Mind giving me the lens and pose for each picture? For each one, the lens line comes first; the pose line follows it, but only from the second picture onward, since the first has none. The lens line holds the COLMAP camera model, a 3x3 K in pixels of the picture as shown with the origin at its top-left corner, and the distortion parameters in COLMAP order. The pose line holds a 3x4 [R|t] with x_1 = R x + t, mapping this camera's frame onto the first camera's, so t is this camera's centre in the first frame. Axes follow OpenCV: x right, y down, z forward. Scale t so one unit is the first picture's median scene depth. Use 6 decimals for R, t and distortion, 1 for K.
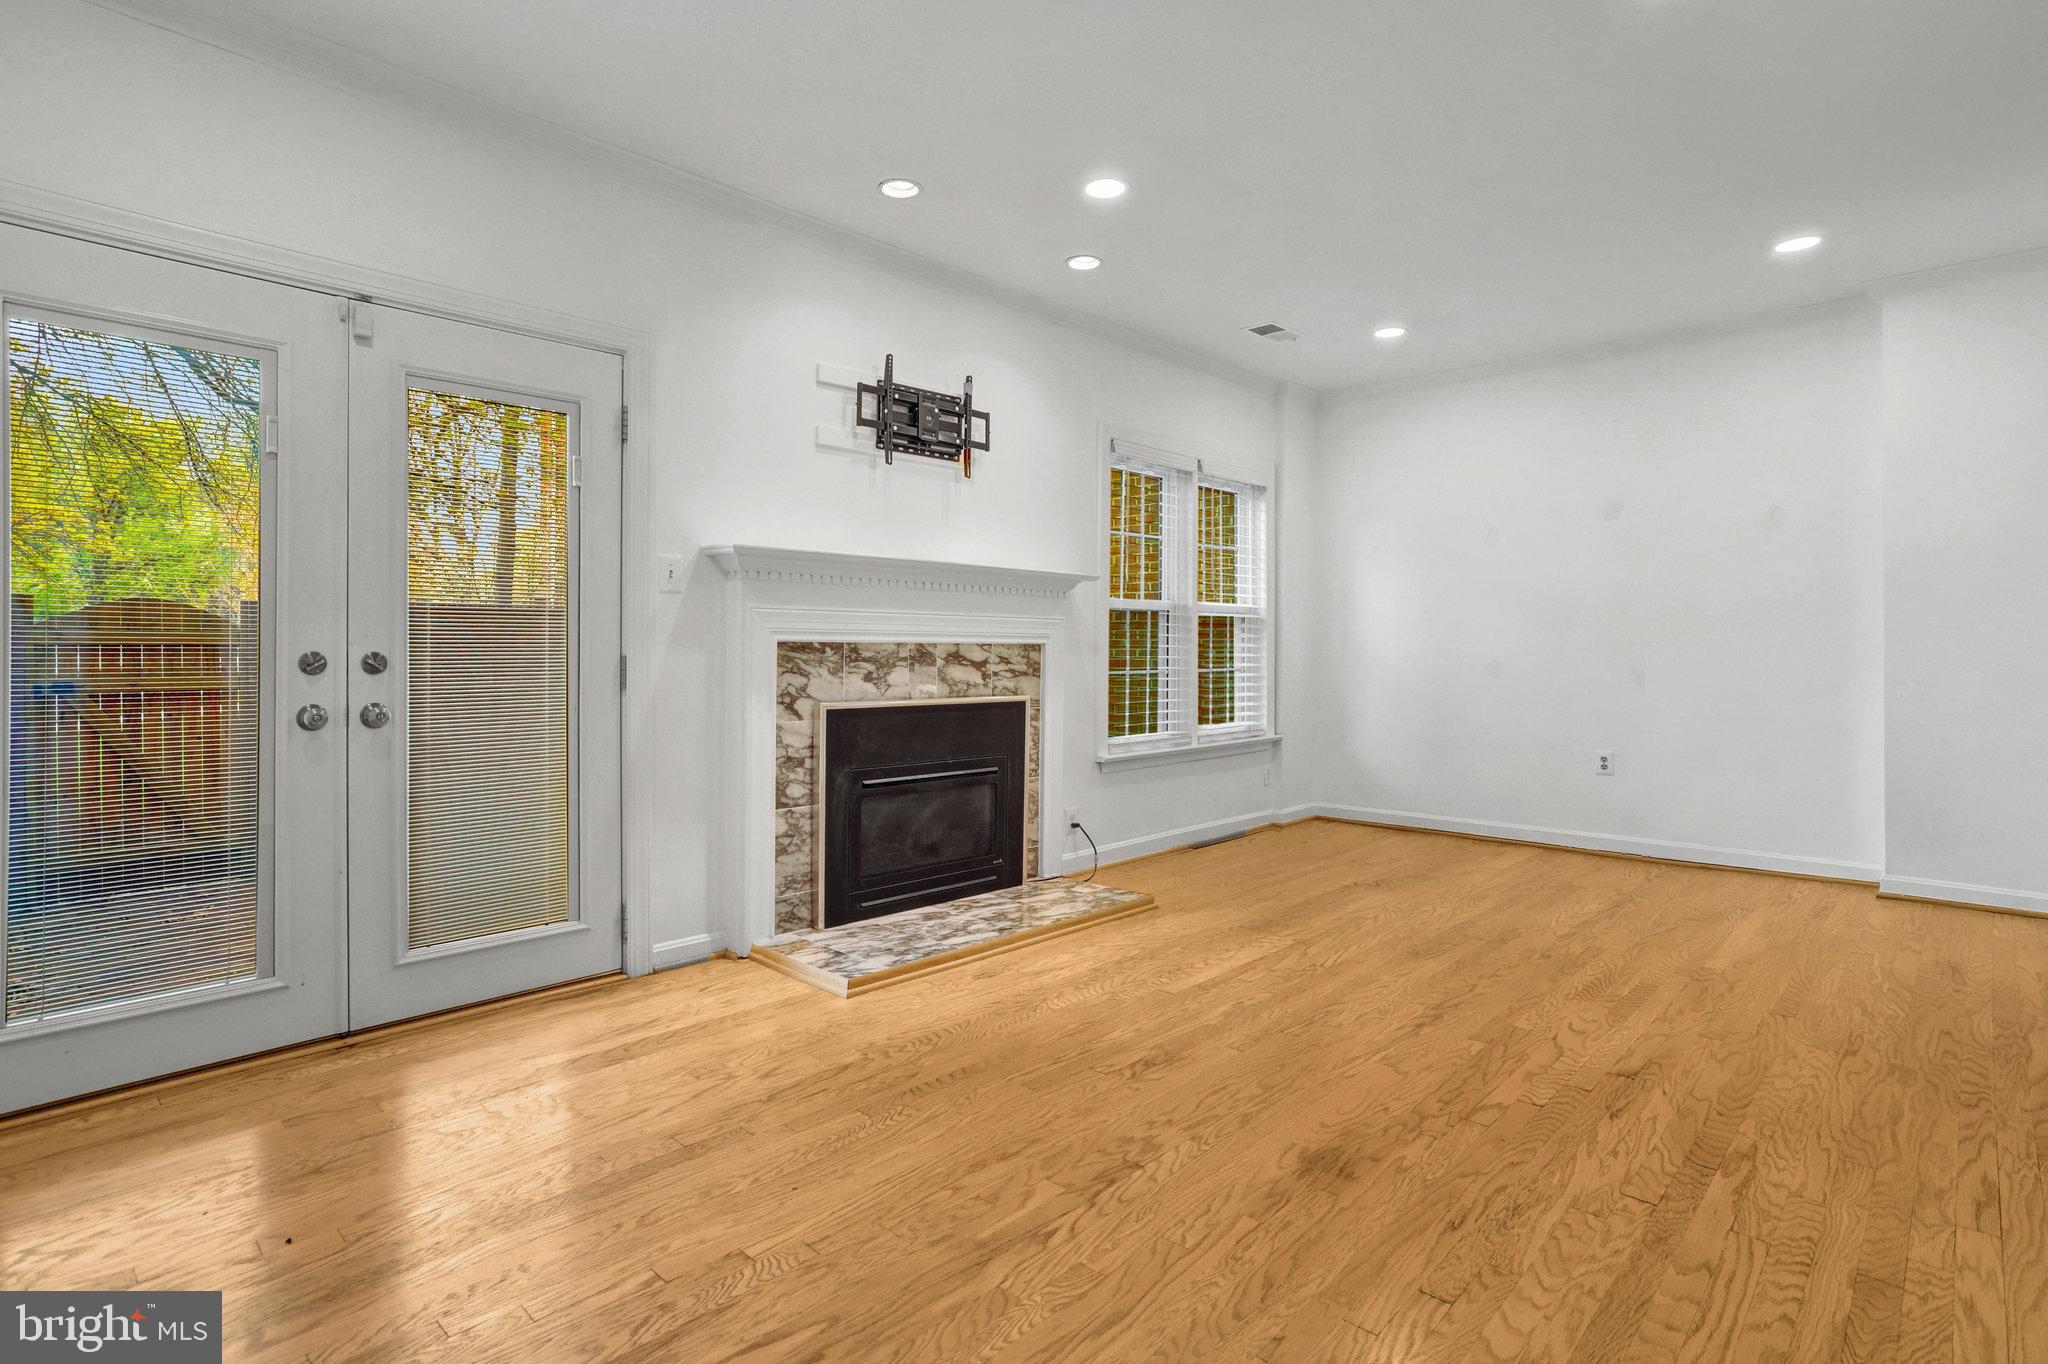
lens RADIAL K [[1010.6, 0, 1017.3], [0, 1010.6, 645.3], [0, 0, 1]] dist [-0.049948, 0.030761]
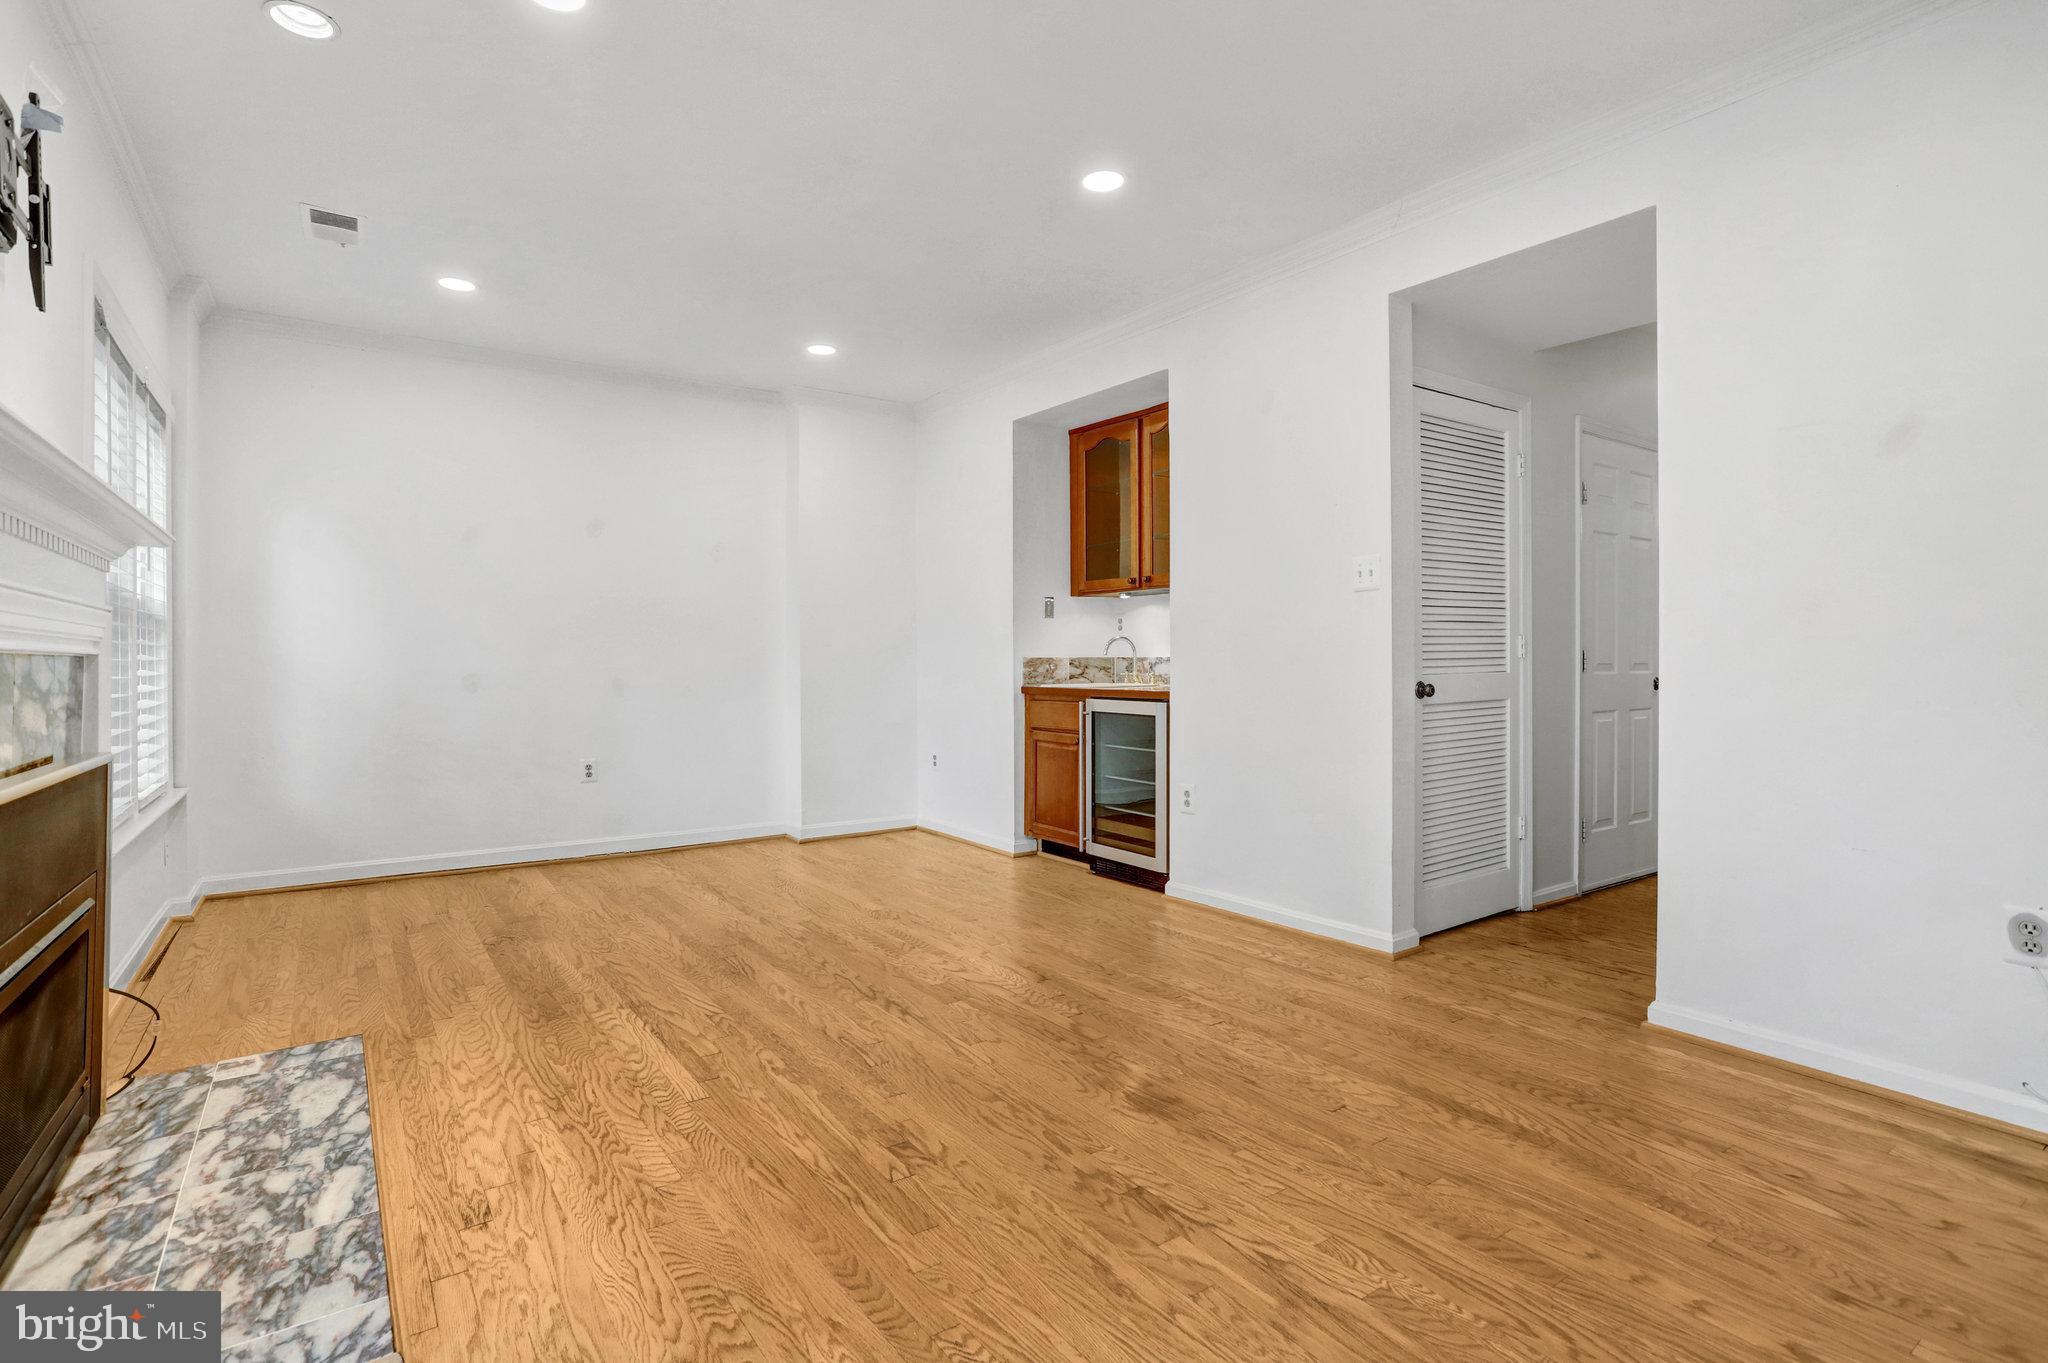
lens RADIAL K [[1010.6, 0, 1017.3], [0, 1010.6, 644.8], [0, 0, 1]] dist [-0.049948, 0.030761]
pose [[0.199938, 0.011507, 0.979741, -0.495904], [0.001659, 0.999926, -0.012083, 0.002048], [-0.979807, 0.004042, 0.199904, 0.529892]]
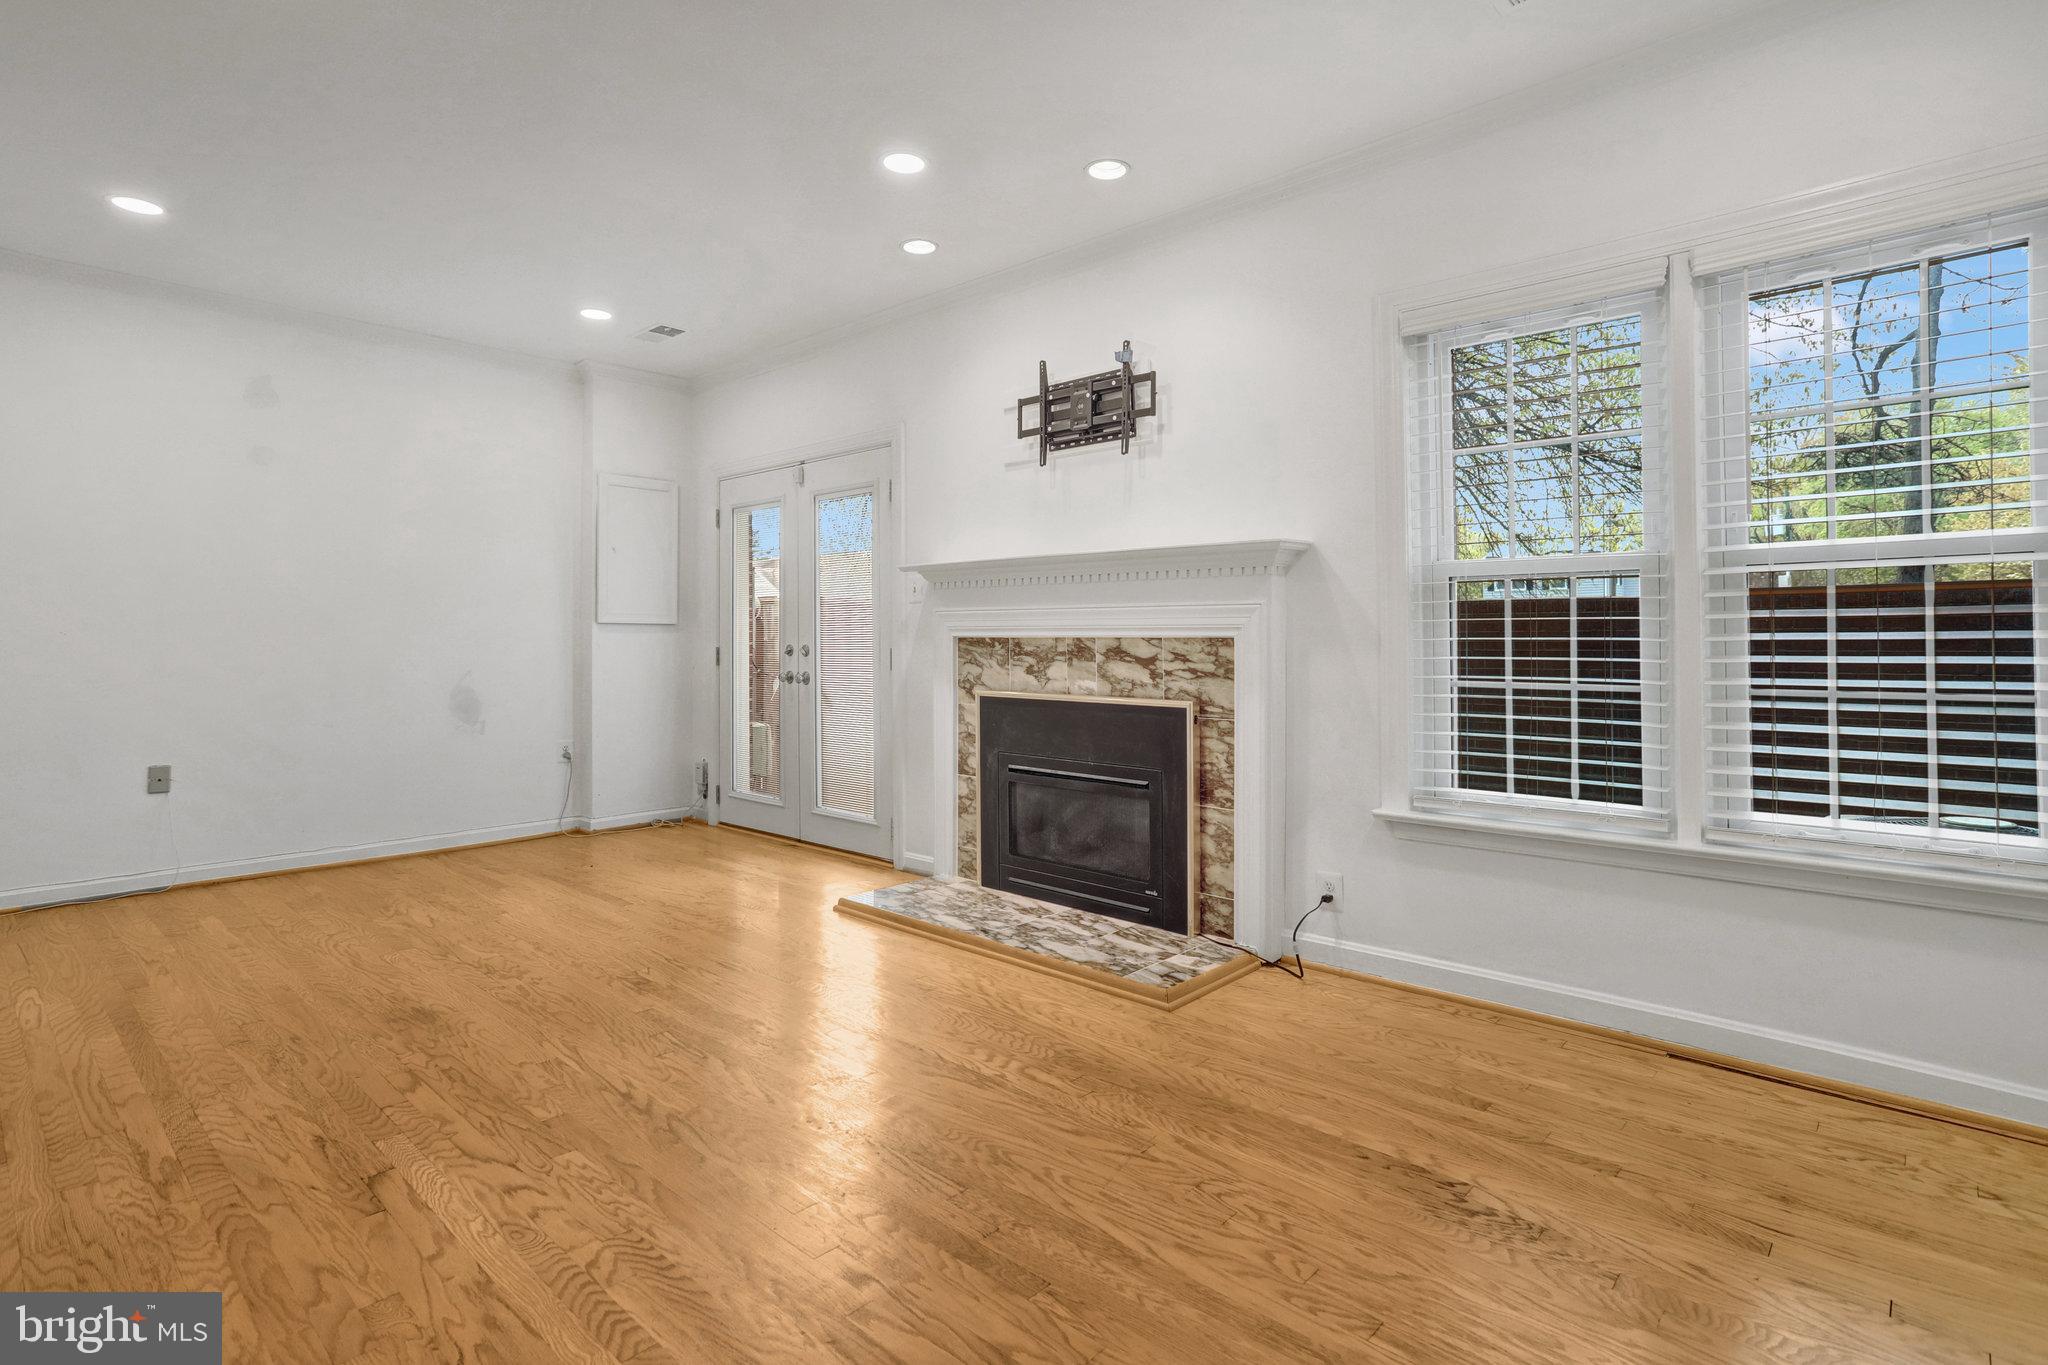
lens RADIAL K [[1023.4, 0, 1037.4], [0, 1023.4, 621.3], [0, 0, 1]] dist [-0.035950, 0.020104]
pose [[0.032177, -0.022418, -0.999231, 1.003900], [0.001903, 0.999748, -0.022368, 0.004605], [0.999480, -0.001182, 0.032211, 1.043814]]
